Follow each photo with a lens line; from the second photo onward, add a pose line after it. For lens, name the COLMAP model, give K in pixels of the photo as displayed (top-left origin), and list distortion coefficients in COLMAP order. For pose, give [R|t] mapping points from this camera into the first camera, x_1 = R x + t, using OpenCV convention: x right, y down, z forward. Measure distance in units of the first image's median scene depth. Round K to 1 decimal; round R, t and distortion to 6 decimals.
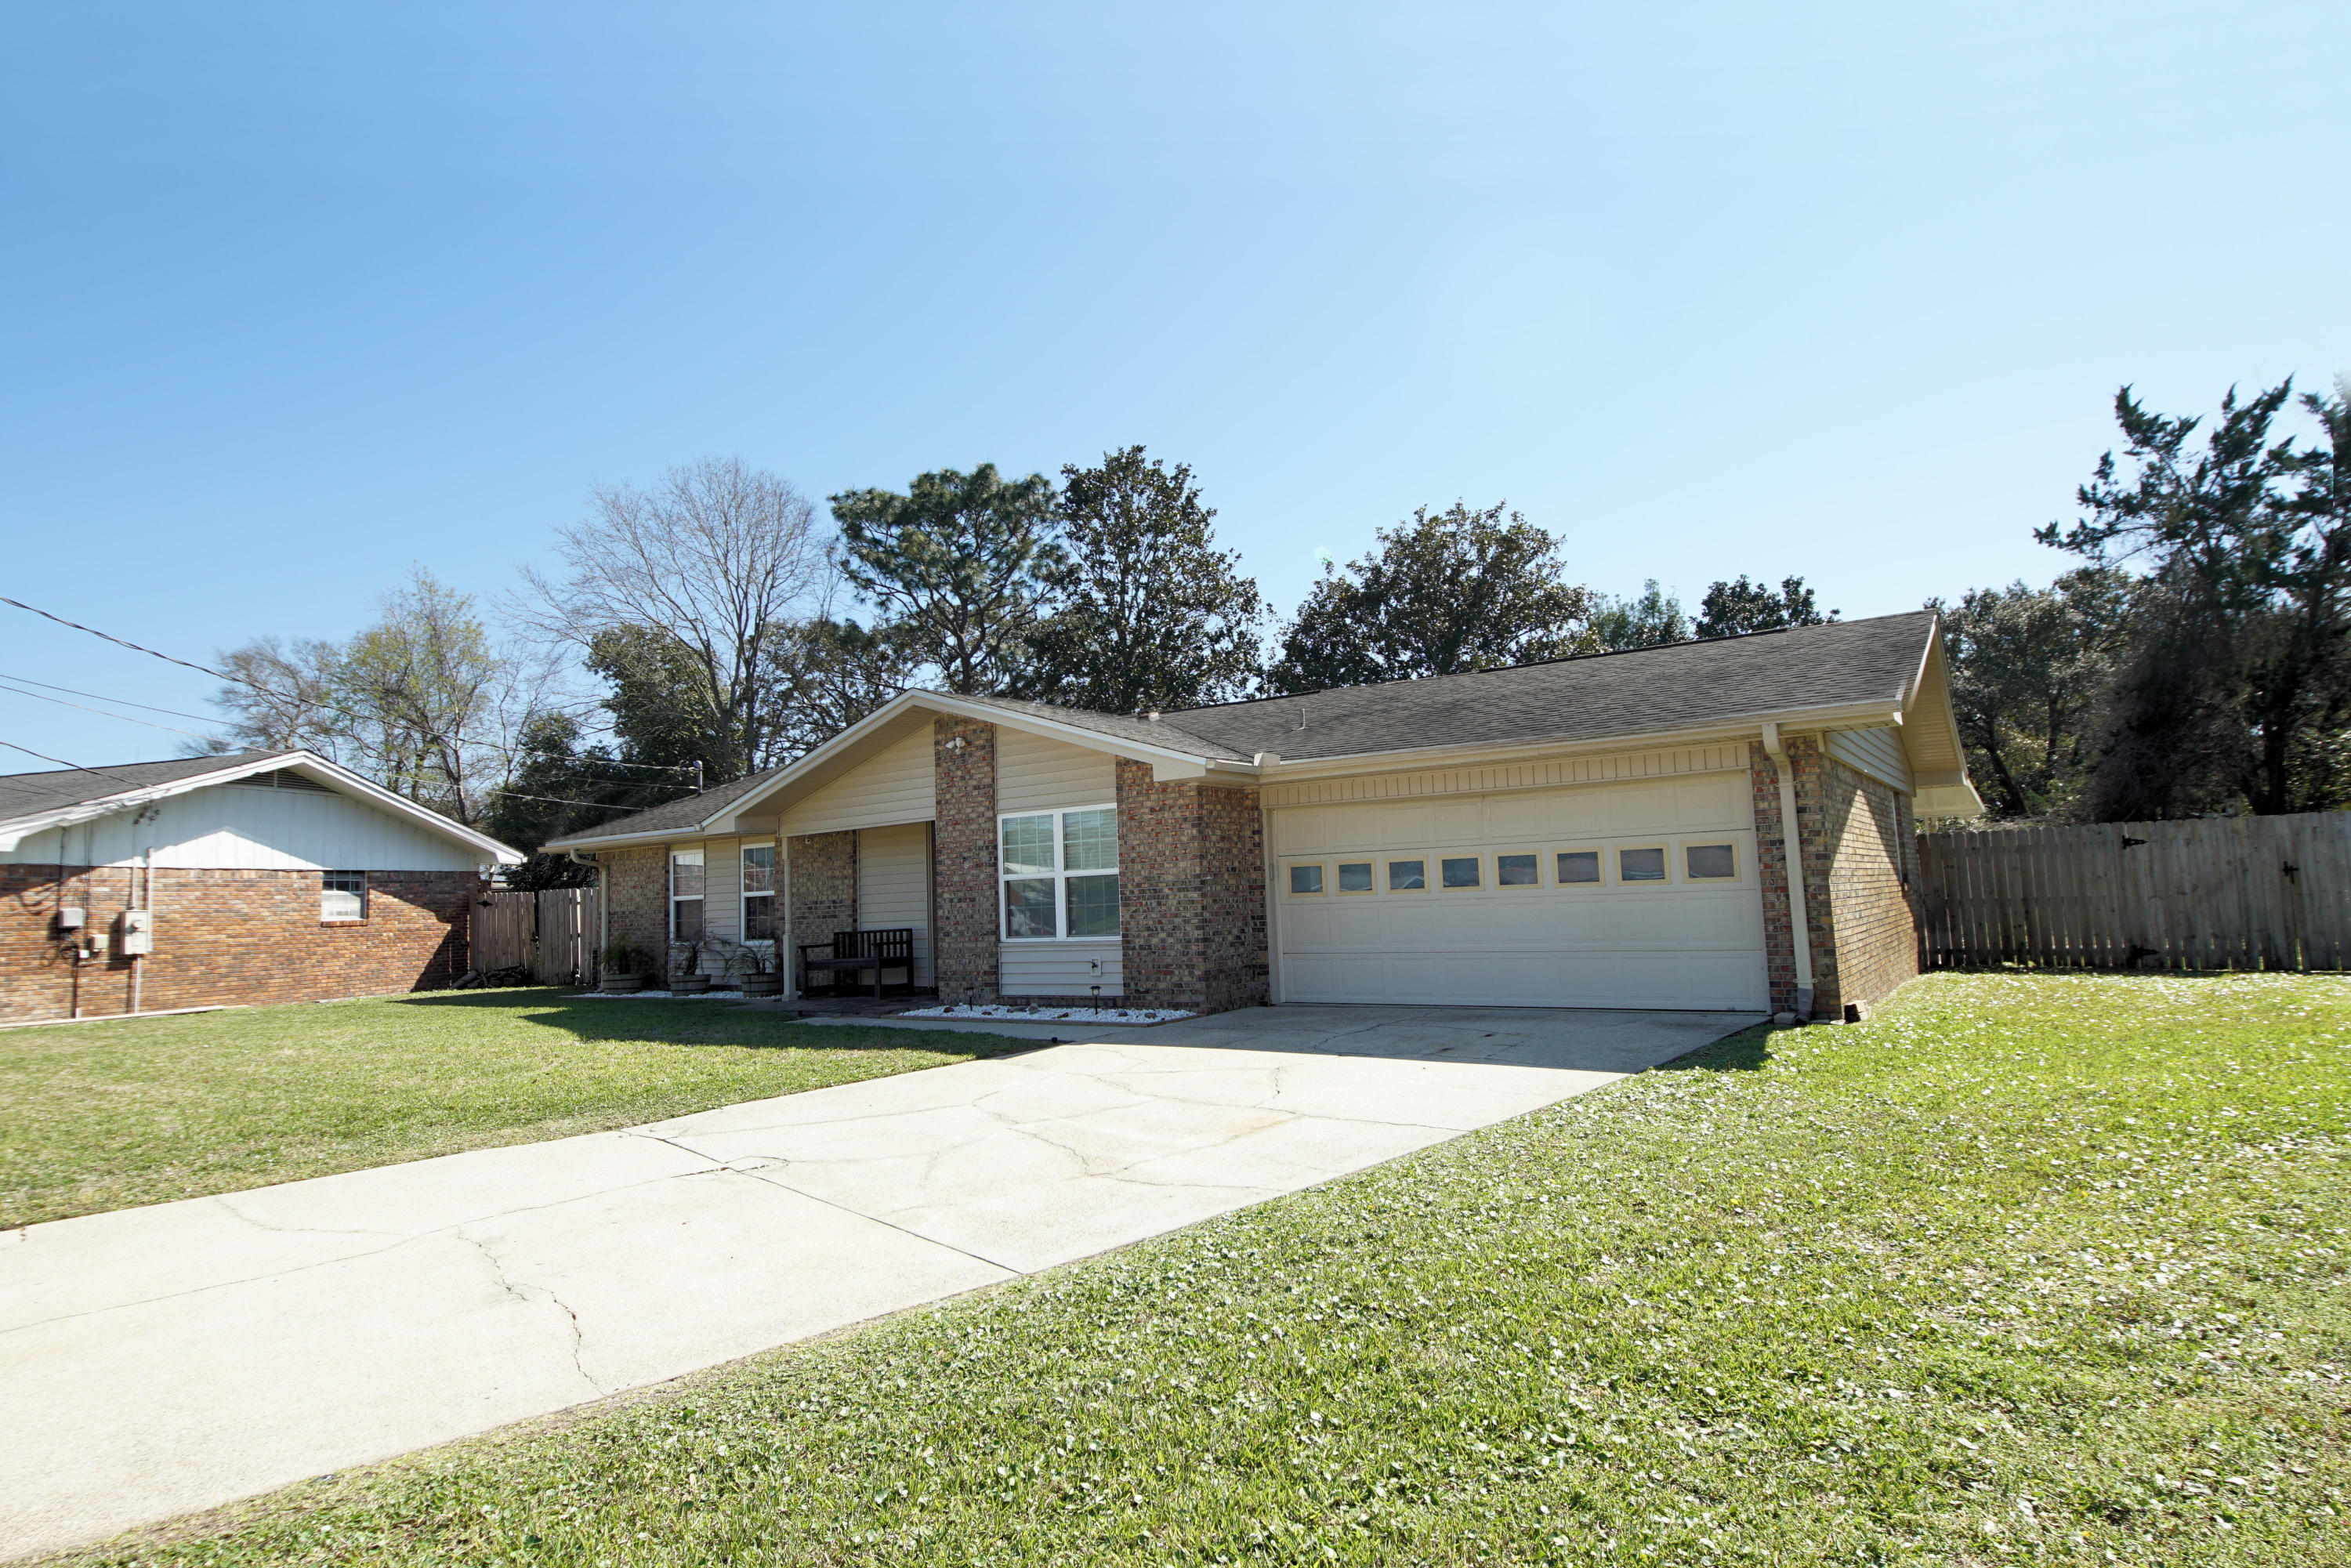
lens RADIAL K [[1265.9, 0, 1176.0], [0, 1265.9, 776.5], [0, 0, 1]] dist [0.023209, -0.004356]
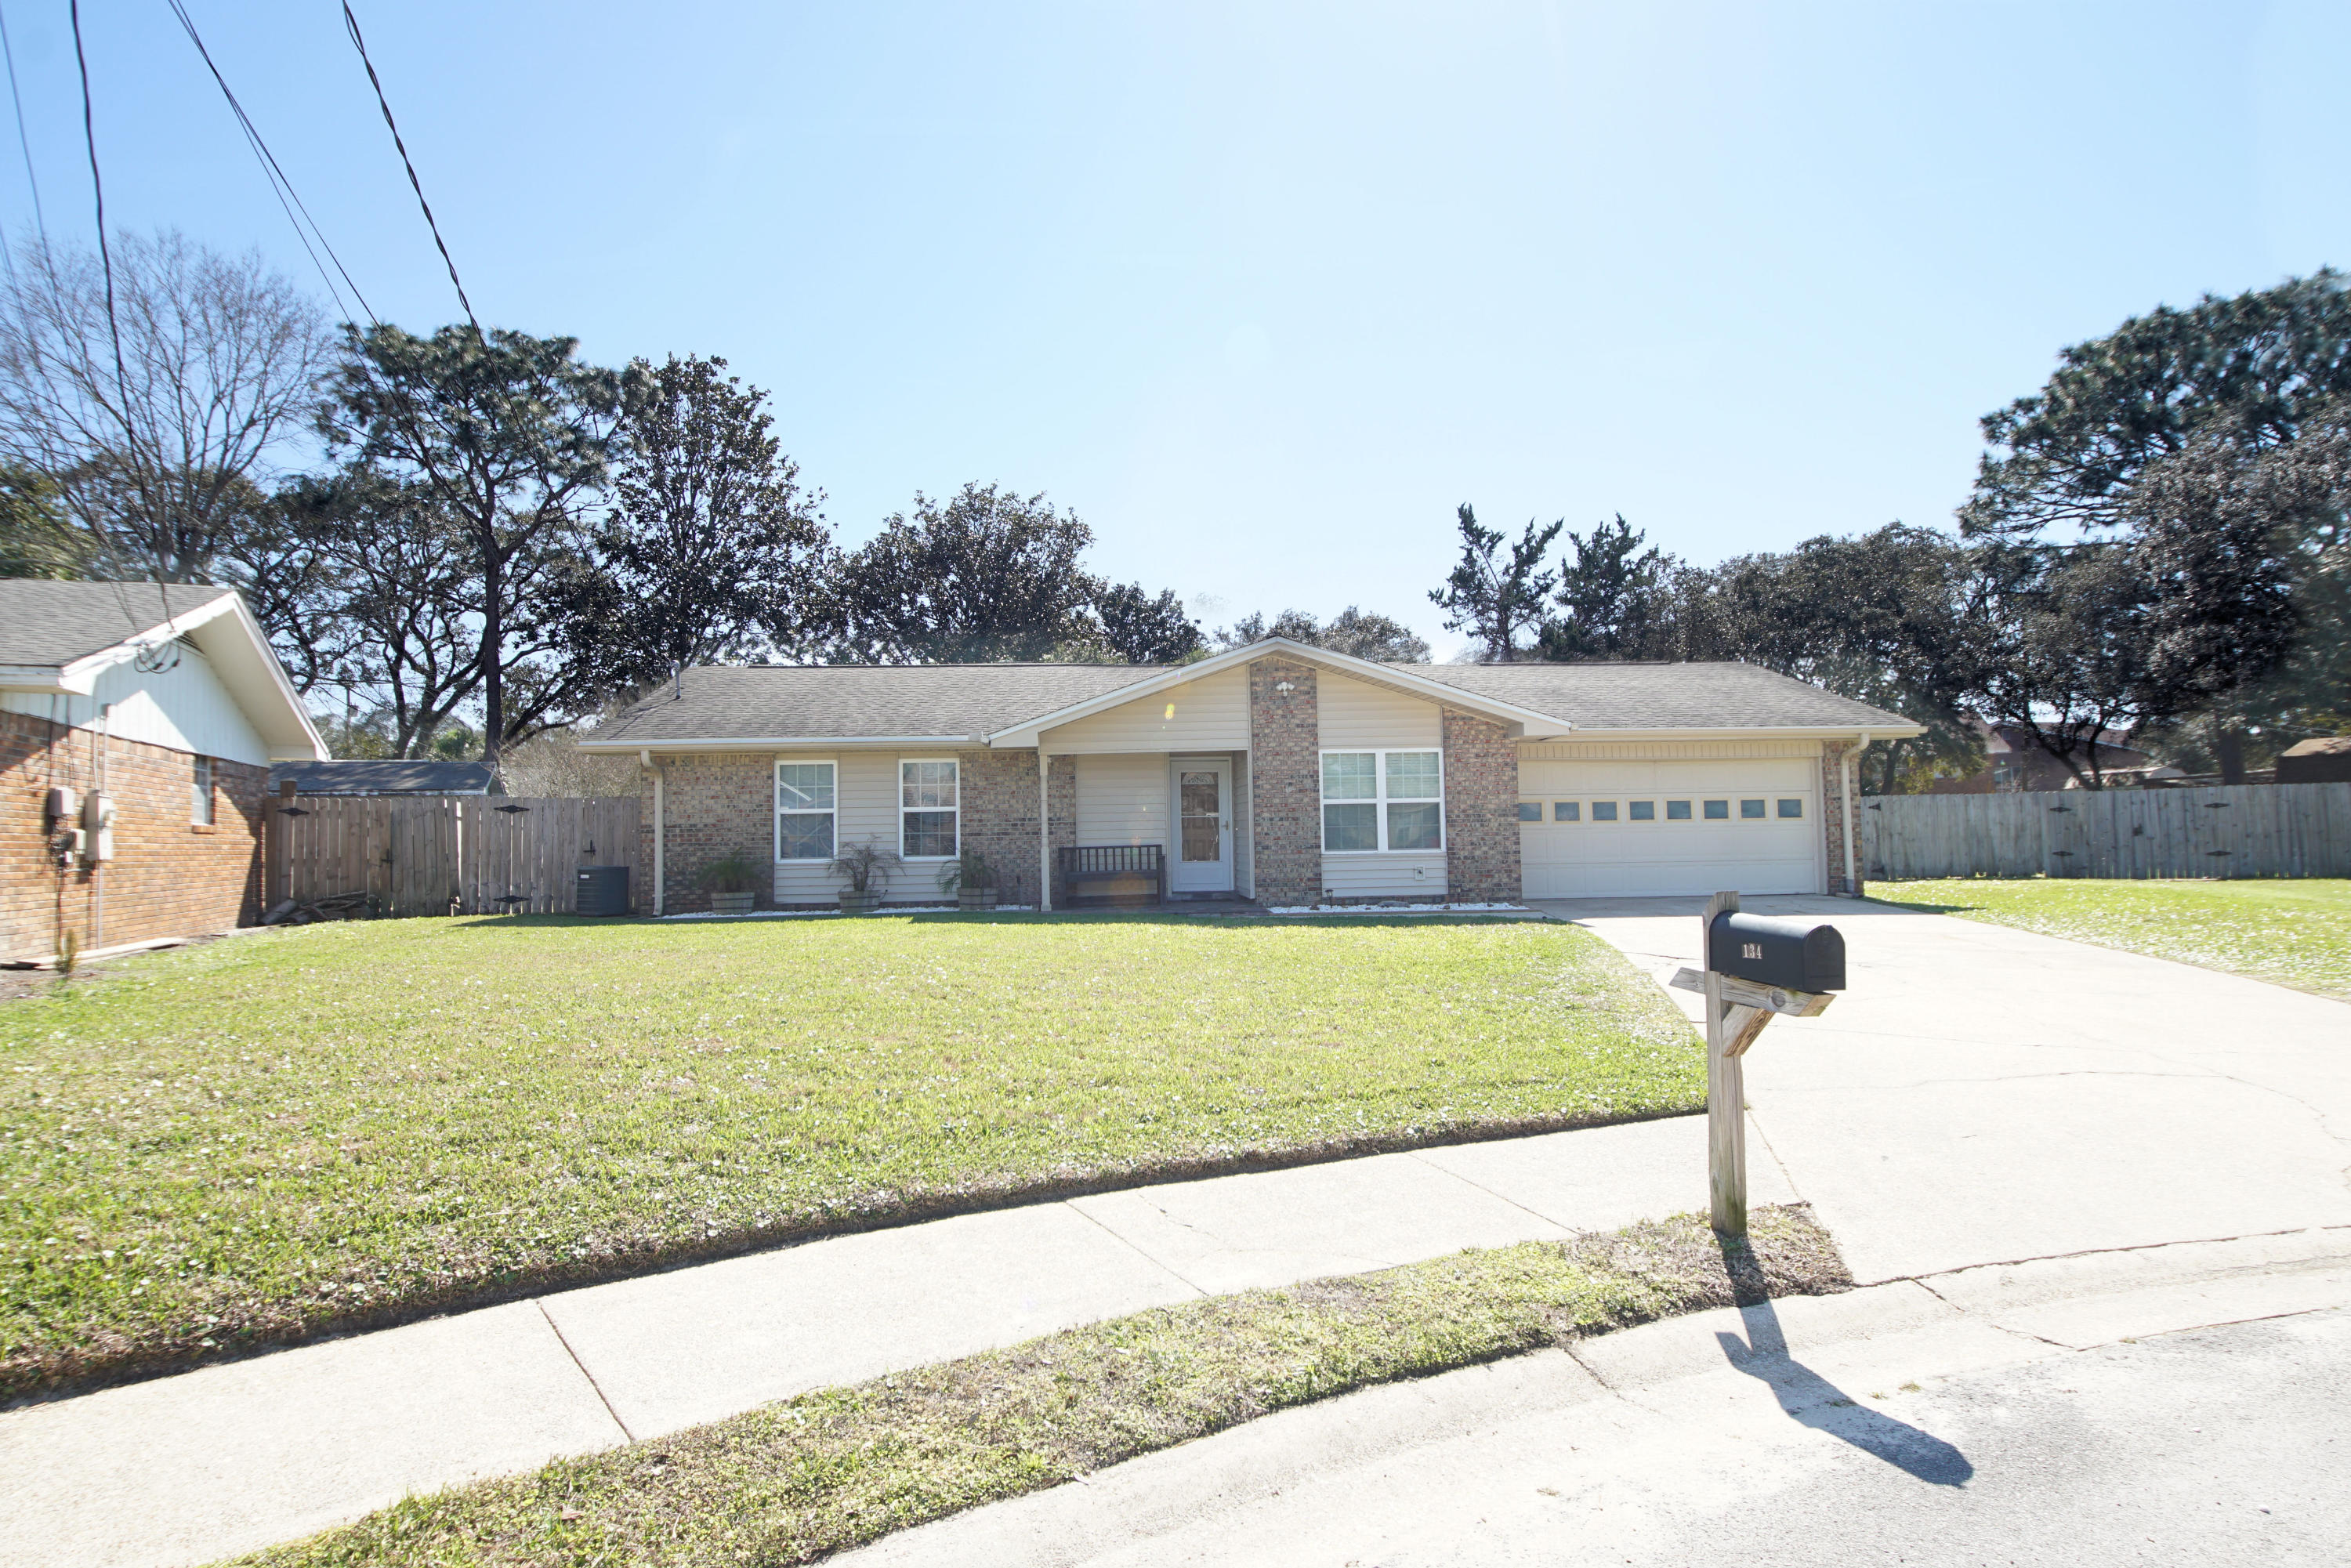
lens RADIAL K [[1265.9, 0, 1182.1], [0, 1265.9, 781.1], [0, 0, 1]] dist [0.023209, -0.004356]
pose [[0.790895, 0.054871, 0.609487, -0.994845], [-0.073753, 0.997259, 0.005923, 0.063198], [-0.607491, -0.049636, 0.792774, 0.117704]]
